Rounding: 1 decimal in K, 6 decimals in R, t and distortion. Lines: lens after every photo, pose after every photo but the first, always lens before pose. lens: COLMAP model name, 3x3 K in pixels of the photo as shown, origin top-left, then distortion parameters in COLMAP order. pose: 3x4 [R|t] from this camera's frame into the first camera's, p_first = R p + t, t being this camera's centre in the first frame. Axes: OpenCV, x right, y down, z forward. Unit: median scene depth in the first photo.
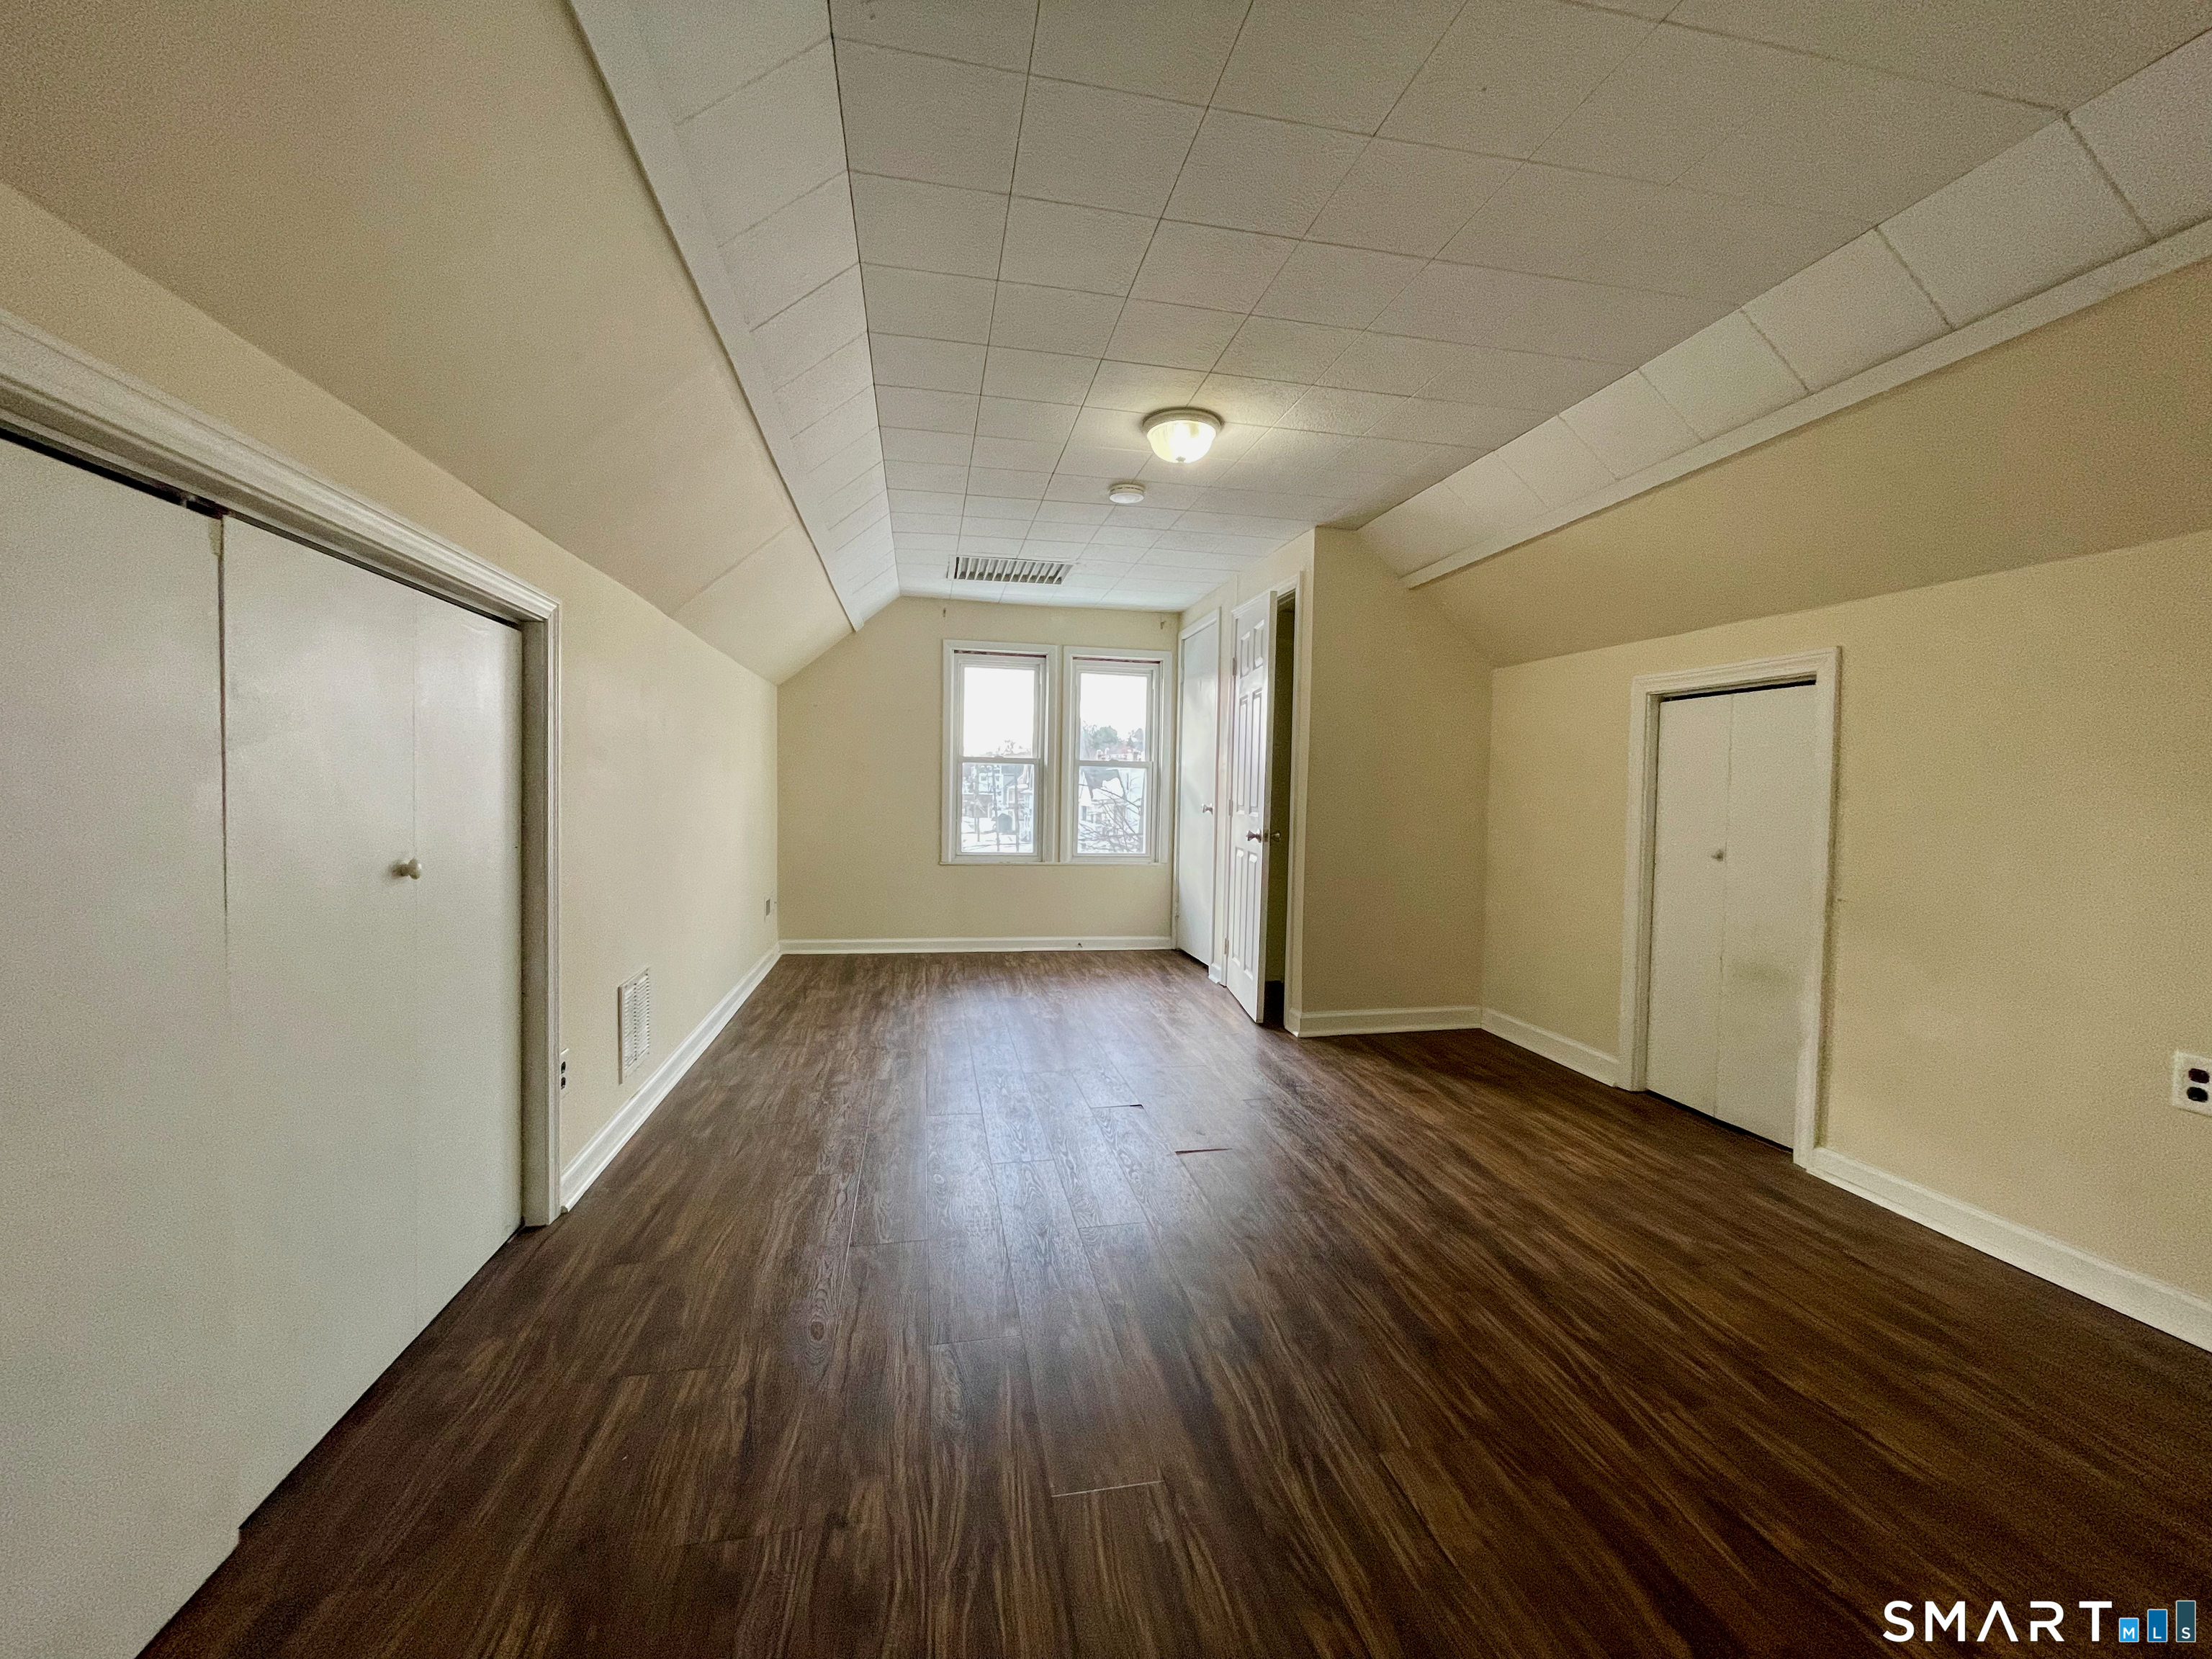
lens RADIAL K [[889.4, 0, 1106.3], [0, 889.4, 827.5], [0, 0, 1]] dist [0.000287, 0.000067]
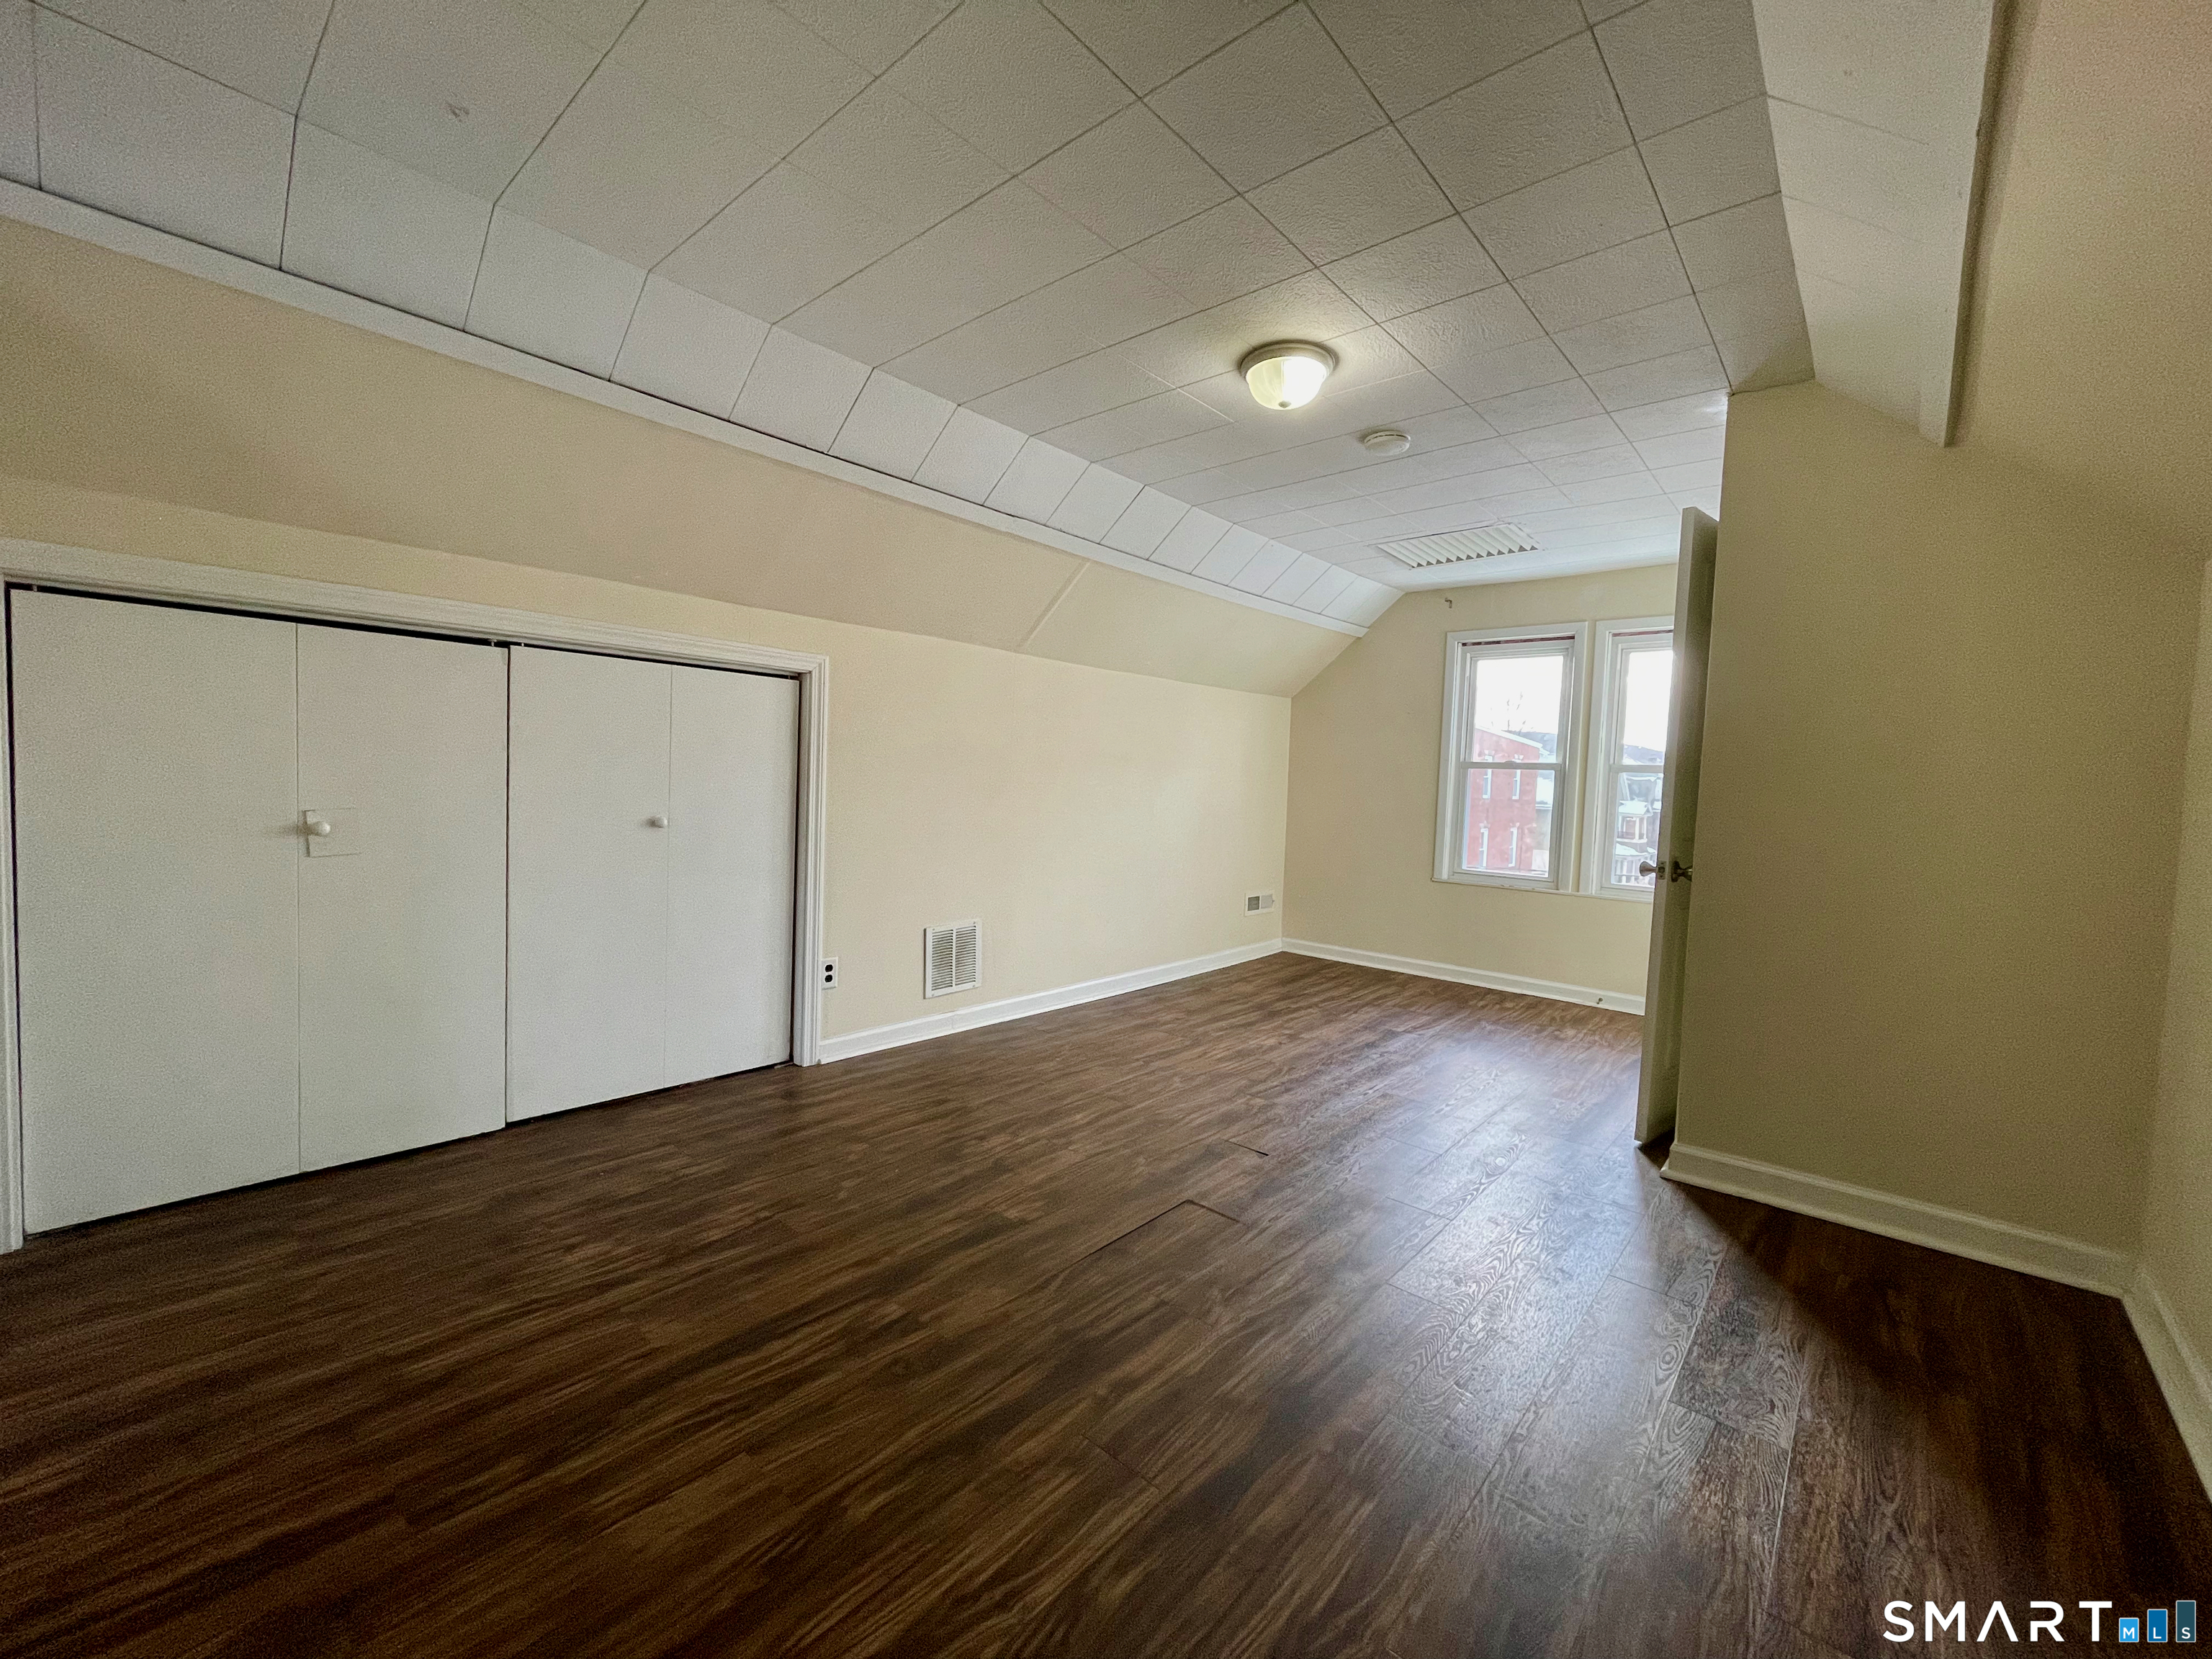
lens RADIAL K [[889.4, 0, 1106.3], [0, 889.4, 827.5], [0, 0, 1]] dist [0.000287, 0.000067]
pose [[0.601212, 0.045841, -0.797774, 0.654598], [-0.057815, 0.998232, 0.013789, -0.010971], [0.796995, 0.037833, 0.602799, 0.352719]]
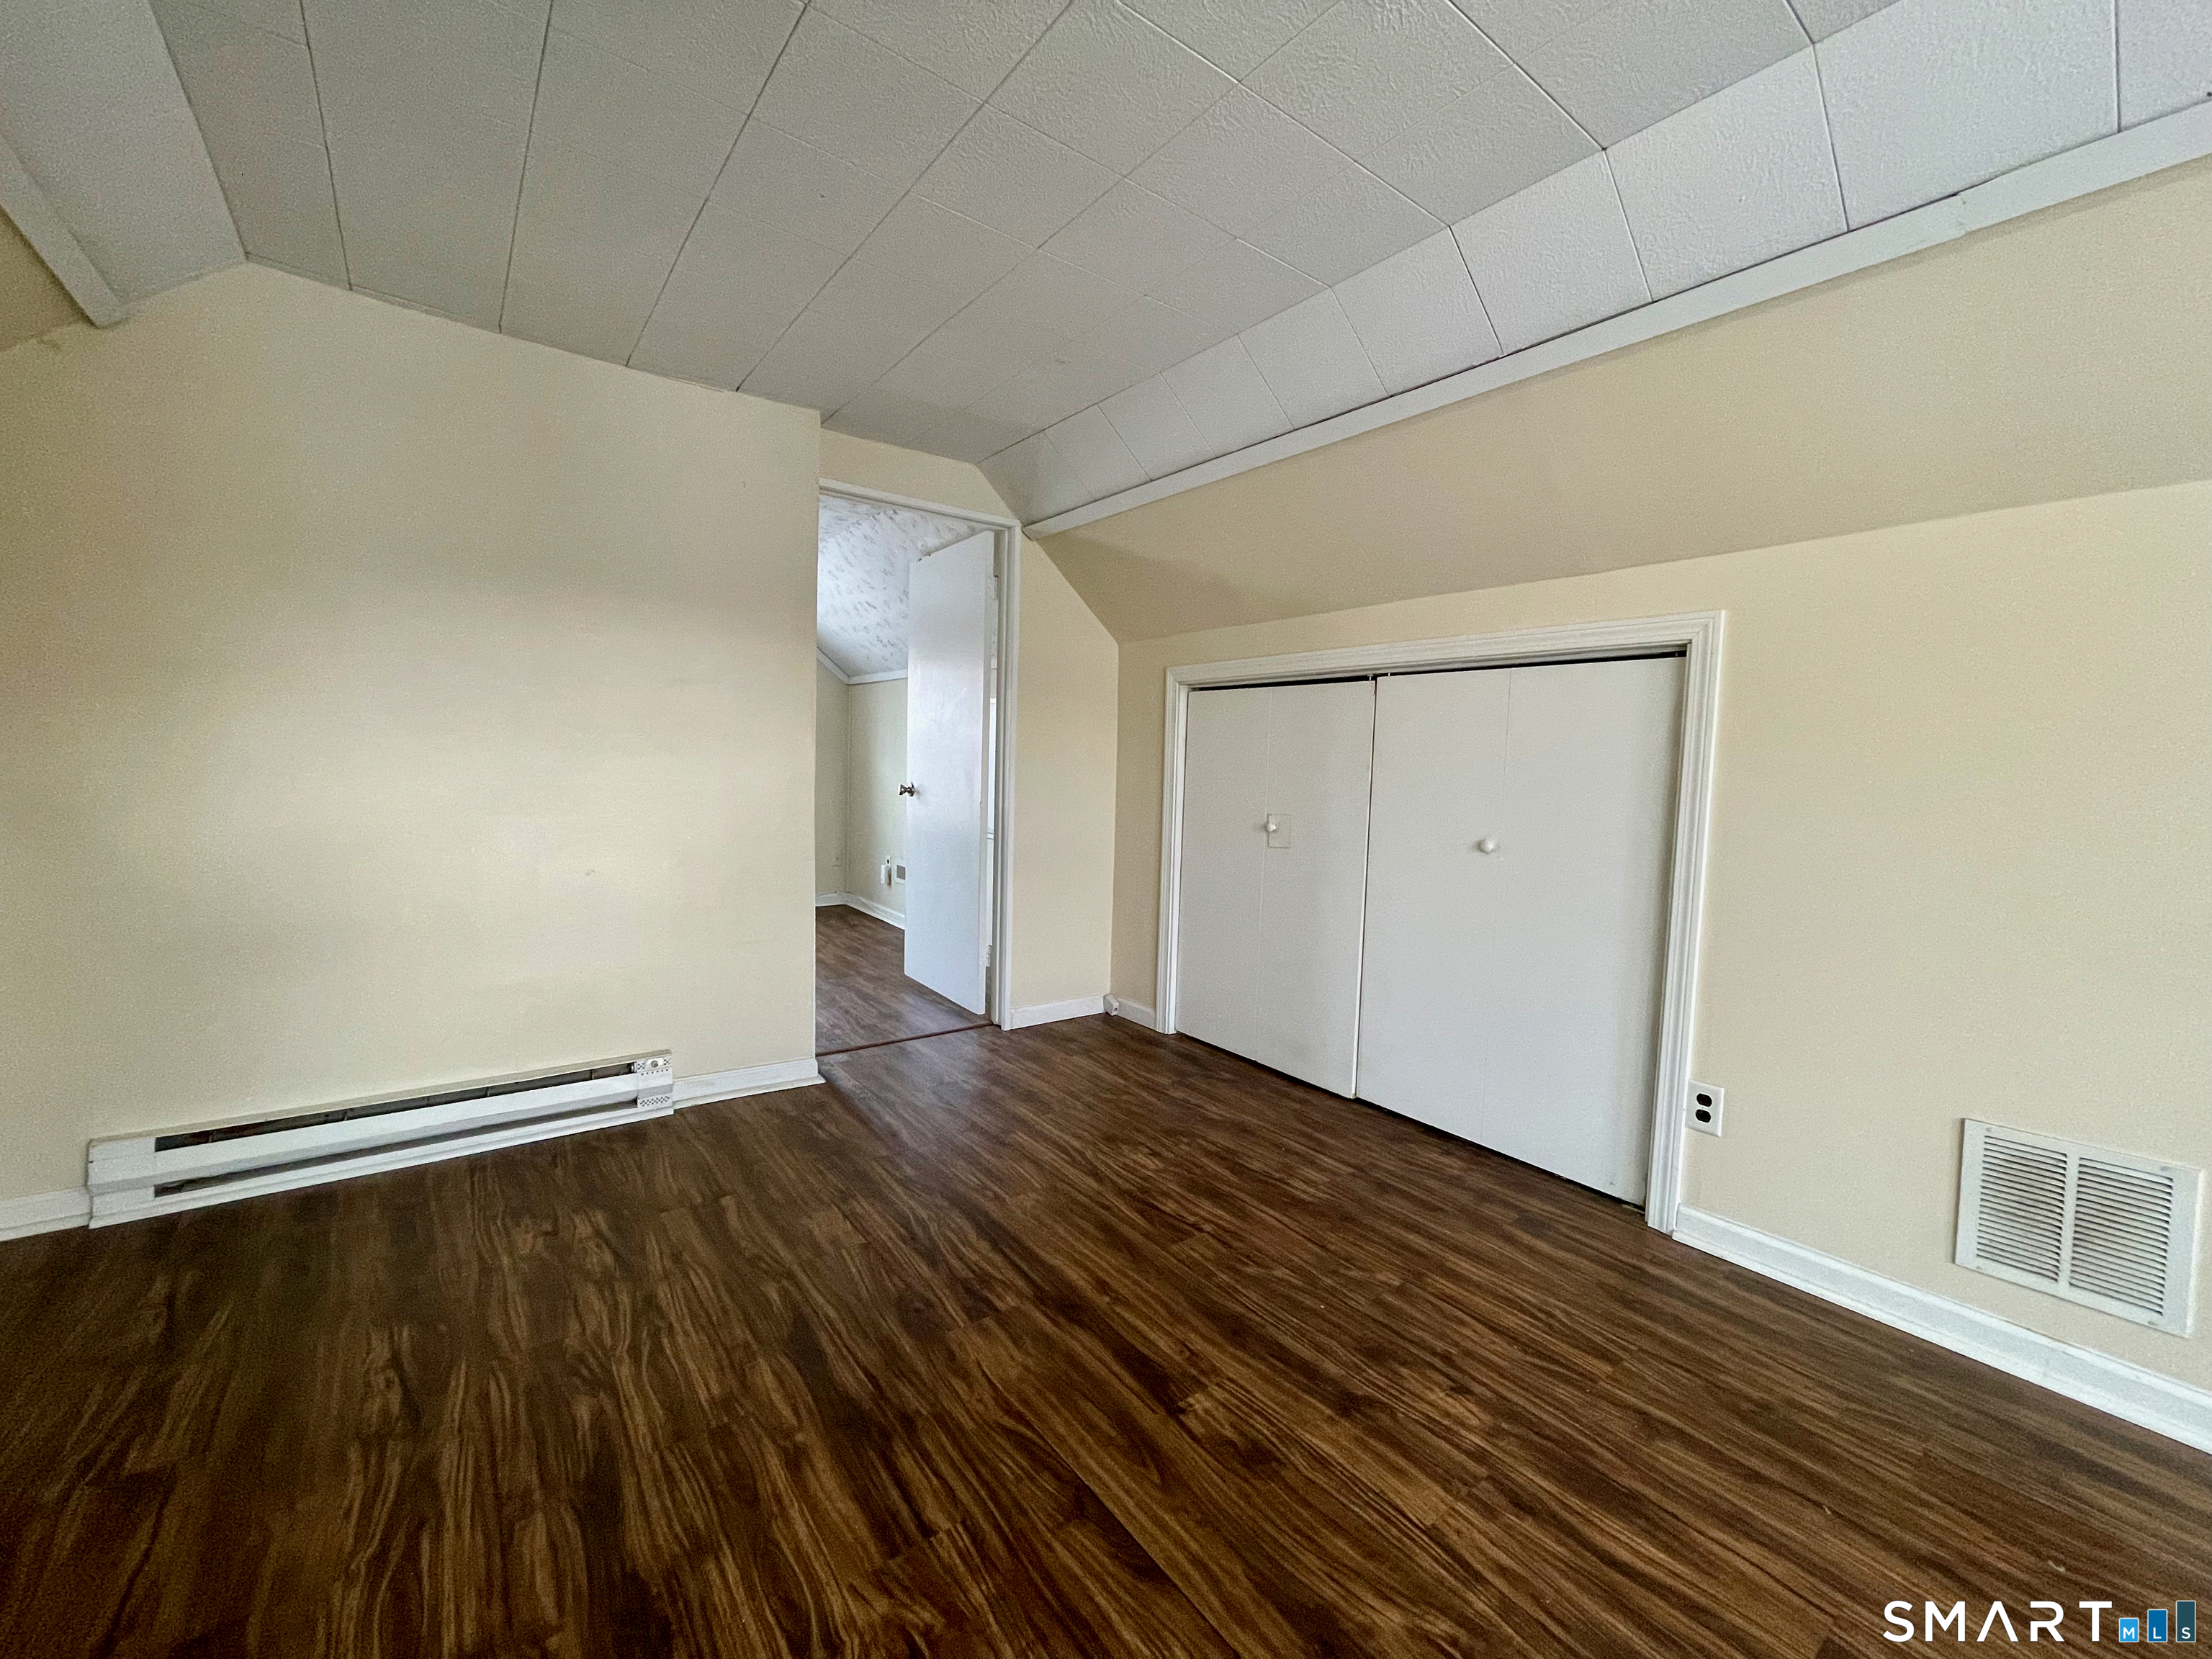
lens RADIAL K [[889.4, 0, 1106.3], [0, 889.4, 827.5], [0, 0, 1]] dist [0.000287, 0.000067]
pose [[-0.900996, -0.015459, -0.433552, 0.294705], [-0.063591, 0.993277, 0.096736, -0.054560], [0.429142, 0.114729, -0.895921, 1.183119]]
